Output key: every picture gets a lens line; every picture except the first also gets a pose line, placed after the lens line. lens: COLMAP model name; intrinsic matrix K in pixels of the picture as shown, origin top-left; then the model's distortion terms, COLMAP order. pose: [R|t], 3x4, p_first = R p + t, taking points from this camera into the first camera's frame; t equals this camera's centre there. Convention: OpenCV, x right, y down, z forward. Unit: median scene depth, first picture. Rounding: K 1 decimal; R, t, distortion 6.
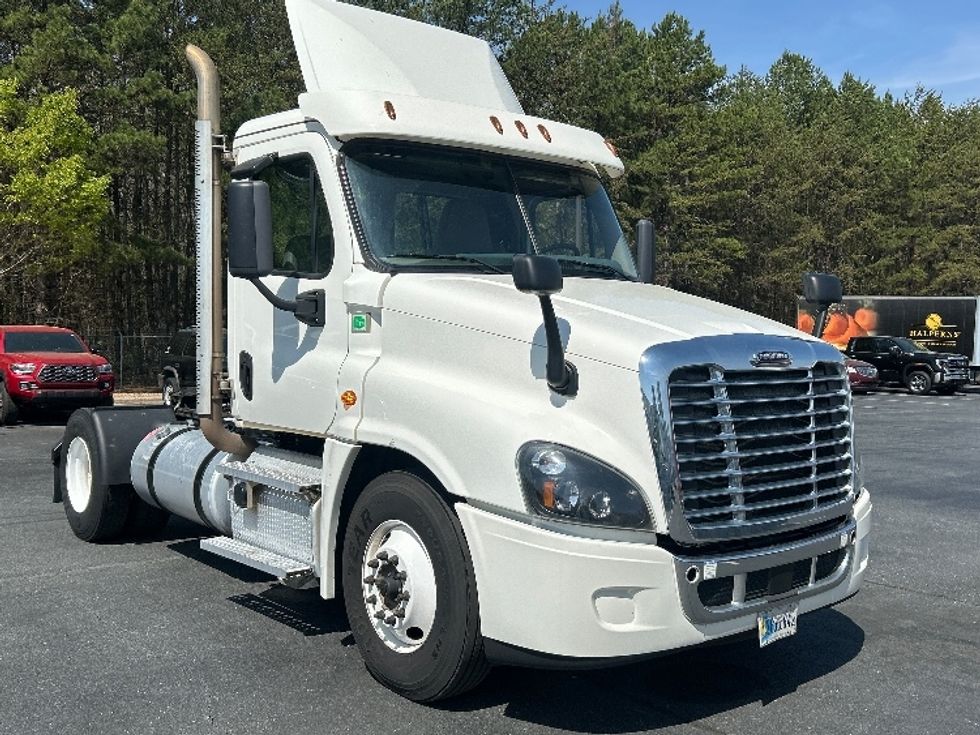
lens RADIAL K [[972.2, 0, 503.0], [0, 972.2, 364.2], [0, 0, 1]] dist [-0.003179, -0.016568]
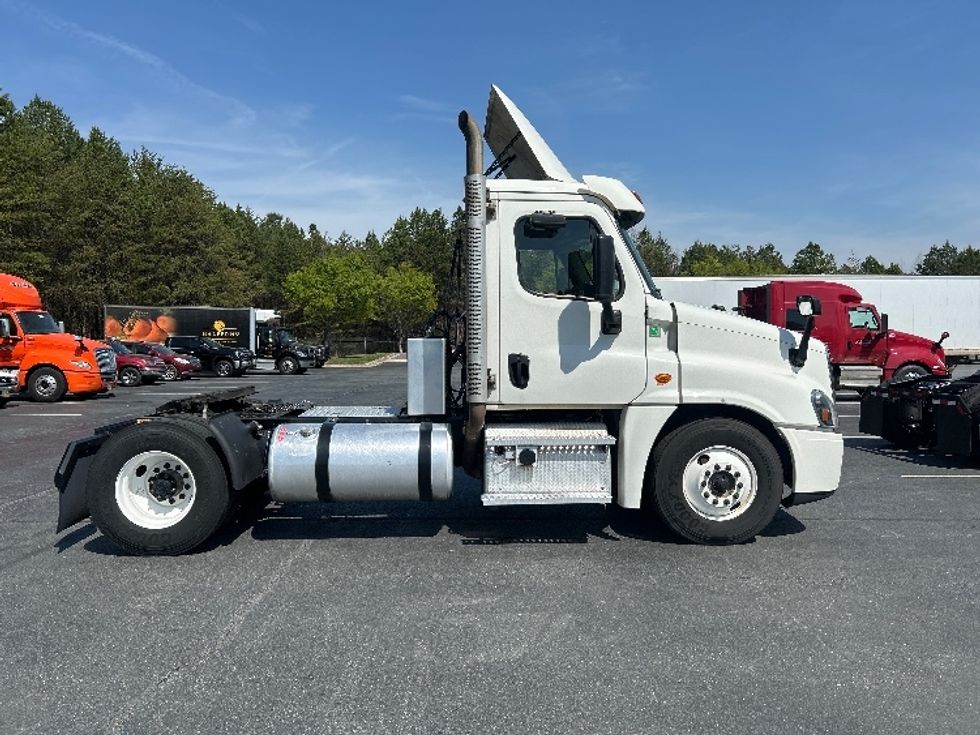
lens RADIAL K [[720.0, 0, 490.0], [0, 720.0, 367.5], [0, 0, 1]] dist [-0.011708, -0.001771]
pose [[0.609465, -0.039443, 0.791831, -1.155026], [0.027339, 0.999213, 0.028731, -0.022566], [-0.792341, 0.004138, 0.610064, 0.457105]]
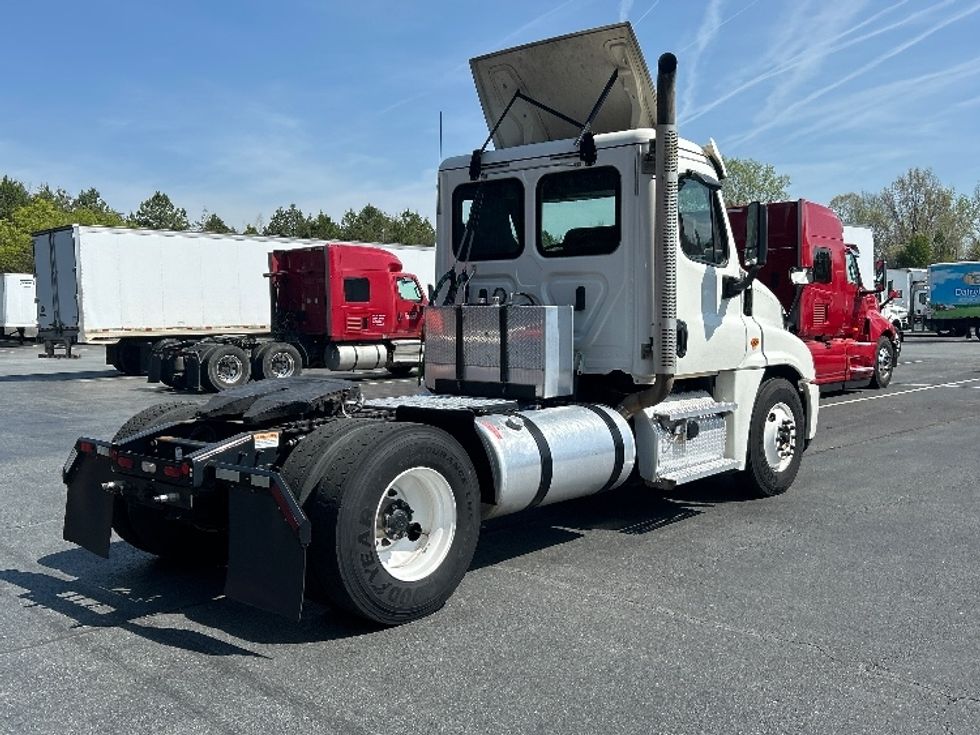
lens RADIAL K [[928.1, 0, 490.0], [0, 928.1, 367.5], [0, 0, 1]] dist [0.024892, -0.005875]
pose [[-0.126062, -0.065722, 0.989843, -1.535437], [0.032506, 0.996994, 0.070337, -0.045747], [-0.991490, 0.041043, -0.123546, 1.501761]]
